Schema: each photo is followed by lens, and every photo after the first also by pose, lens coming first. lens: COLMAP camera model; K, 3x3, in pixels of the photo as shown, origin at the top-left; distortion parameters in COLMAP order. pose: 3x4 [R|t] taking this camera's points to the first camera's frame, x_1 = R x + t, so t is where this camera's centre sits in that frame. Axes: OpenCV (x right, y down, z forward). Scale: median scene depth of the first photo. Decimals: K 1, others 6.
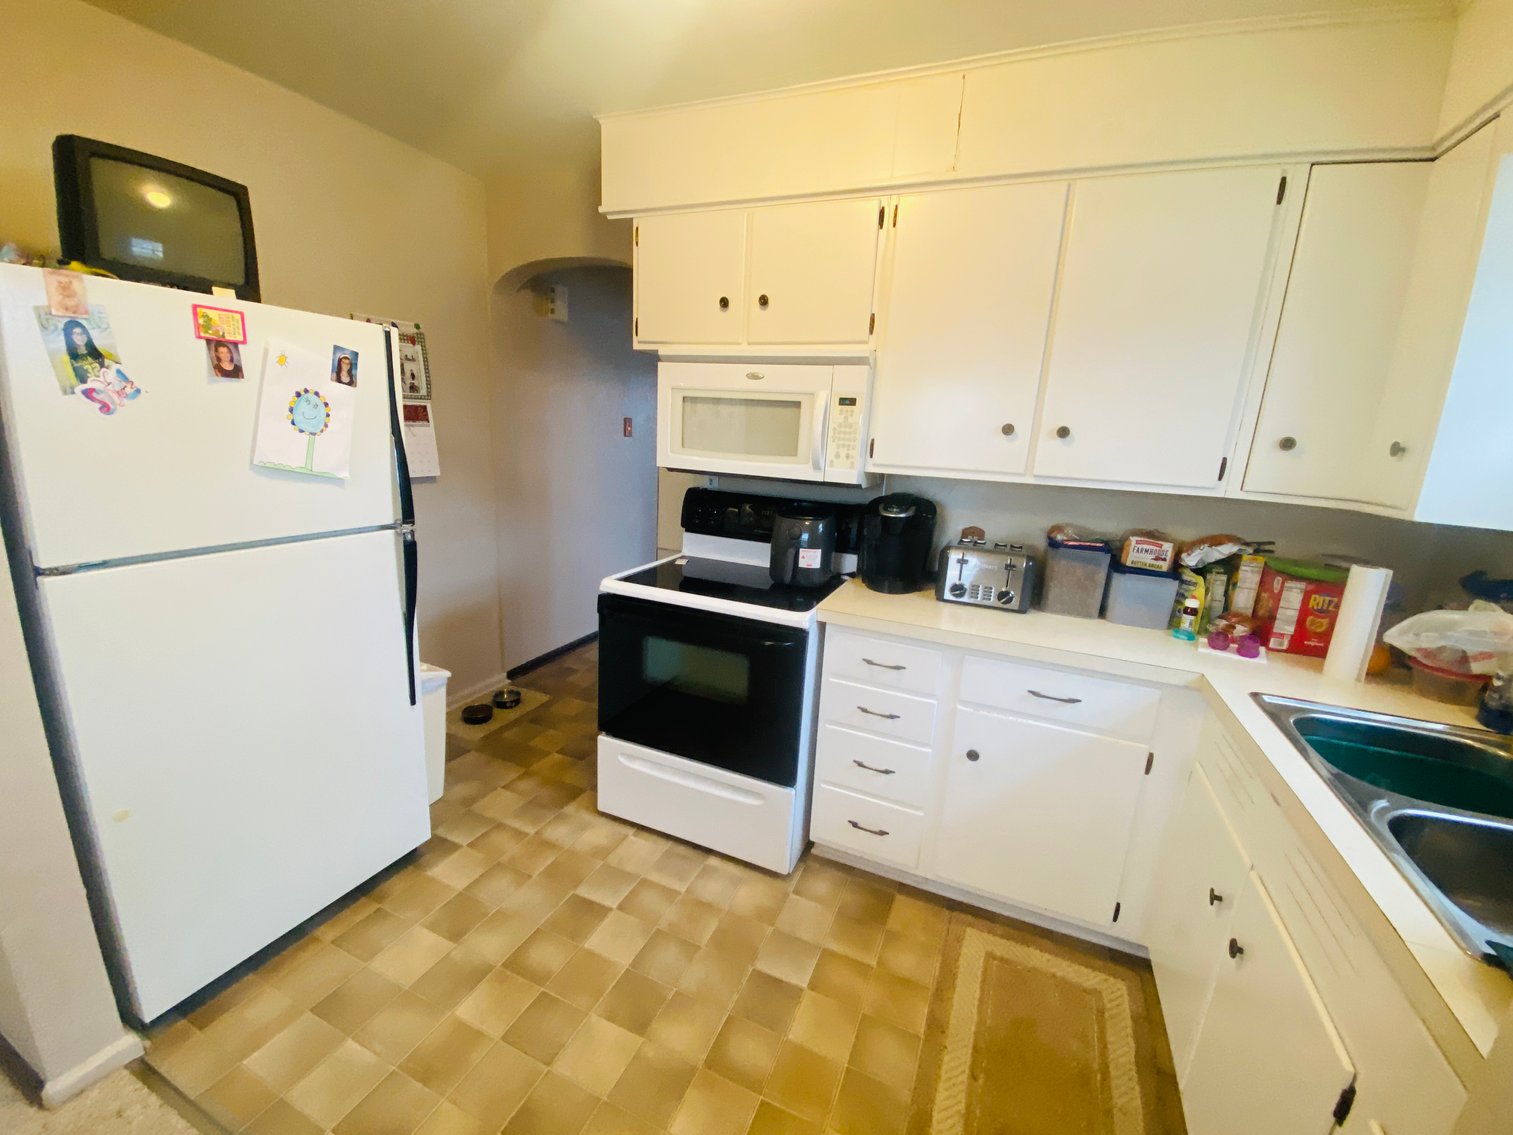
lens RADIAL K [[612.2, 0, 758.8], [0, 612.2, 570.3], [0, 0, 1]] dist [0.016877, -0.019910]
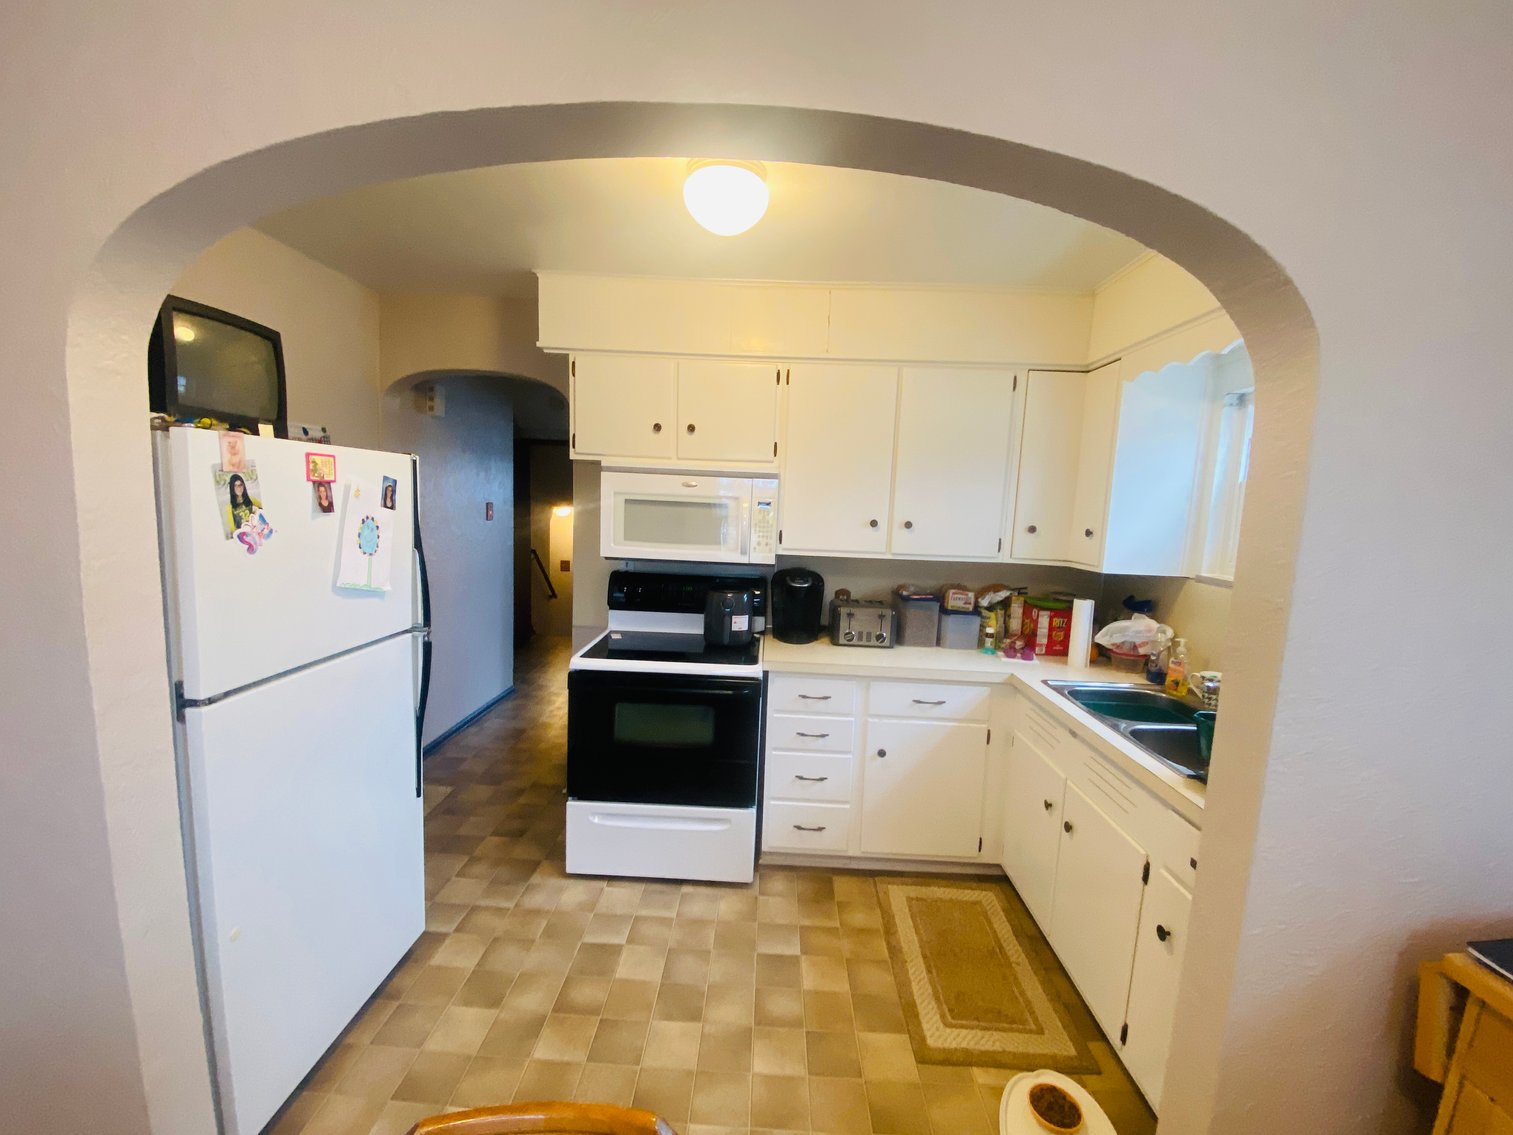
lens RADIAL K [[616.6, 0, 753.3], [0, 616.6, 565.9], [0, 0, 1]] dist [0.036386, -0.037075]
pose [[0.929503, -0.057831, 0.364252, -0.406101], [0.094029, 0.992152, -0.082425, -0.034367], [-0.356626, 0.110865, 0.927646, -0.251753]]
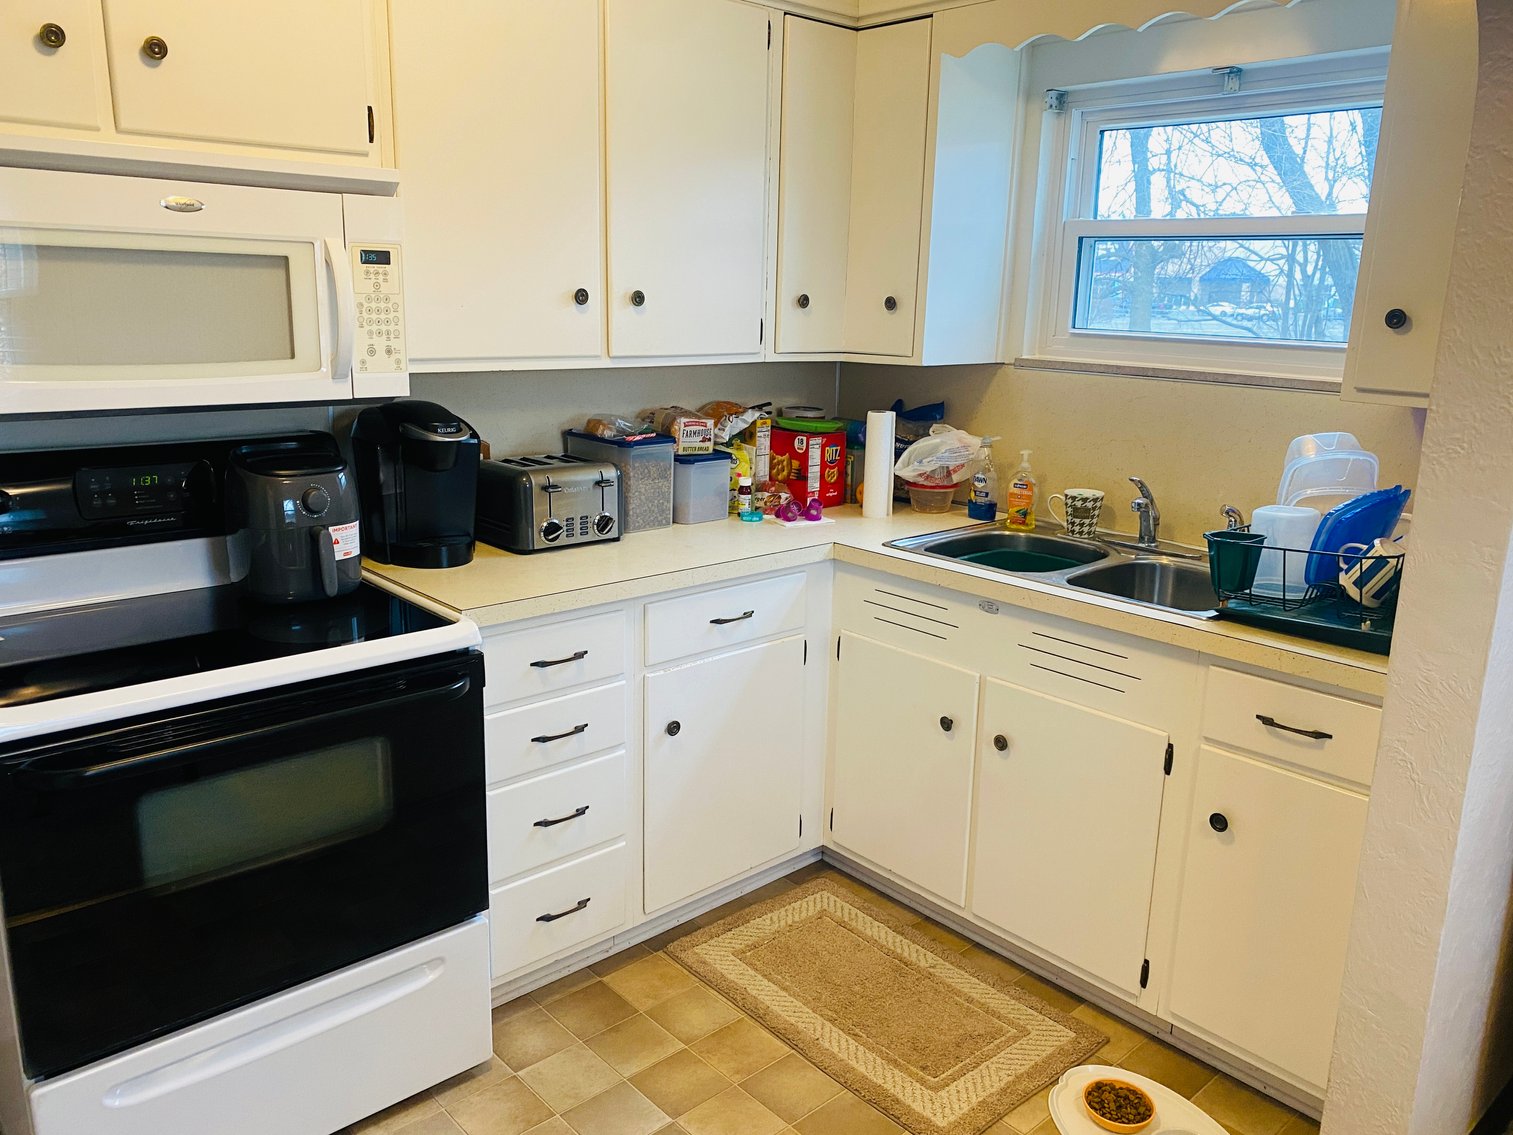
lens RADIAL K [[1142.7, 0, 756.5], [0, 1142.7, 567.5], [0, 0, 1]] dist [0.038342, -0.083607]
pose [[0.410743, -0.253810, 0.875711, -0.781287], [0.205224, 0.961562, 0.182434, -0.126129], [-0.888354, 0.104784, 0.447043, 0.245752]]
